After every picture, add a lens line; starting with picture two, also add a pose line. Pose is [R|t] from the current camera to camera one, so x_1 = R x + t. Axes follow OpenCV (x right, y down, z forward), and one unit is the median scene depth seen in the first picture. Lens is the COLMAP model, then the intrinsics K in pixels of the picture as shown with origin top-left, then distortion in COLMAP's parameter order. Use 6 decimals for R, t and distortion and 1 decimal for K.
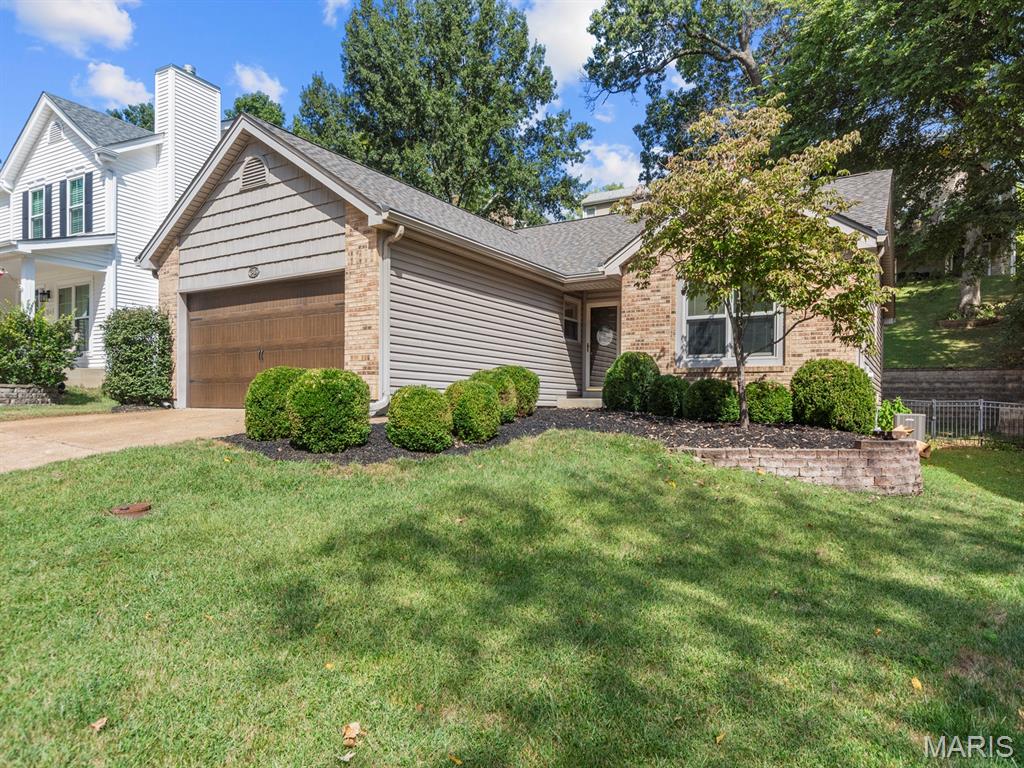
lens RADIAL K [[620.2, 0, 511.2], [0, 620.2, 393.5], [0, 0, 1]] dist [0.009616, -0.000748]
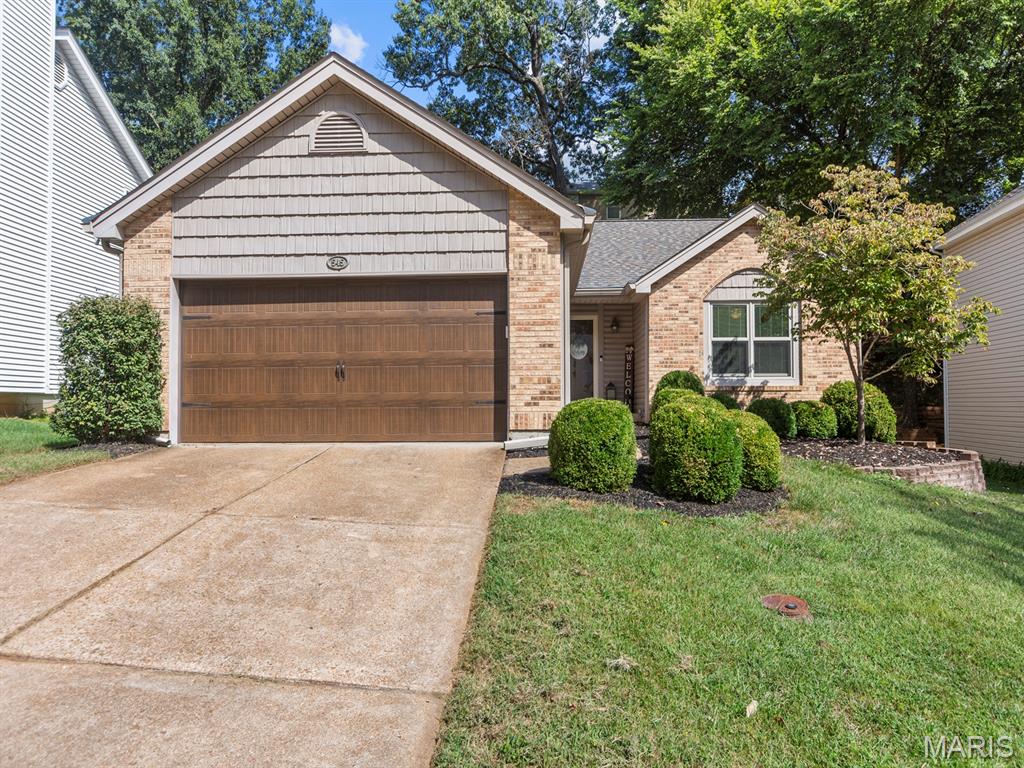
lens RADIAL K [[641.9, 0, 512.3], [0, 641.9, 378.7], [0, 0, 1]] dist [-0.004766, -0.000338]
pose [[0.881589, 0.005132, 0.471989, -0.566446], [0.005090, 0.999779, -0.020379, -0.034705], [-0.471990, 0.020368, 0.881369, 0.201346]]
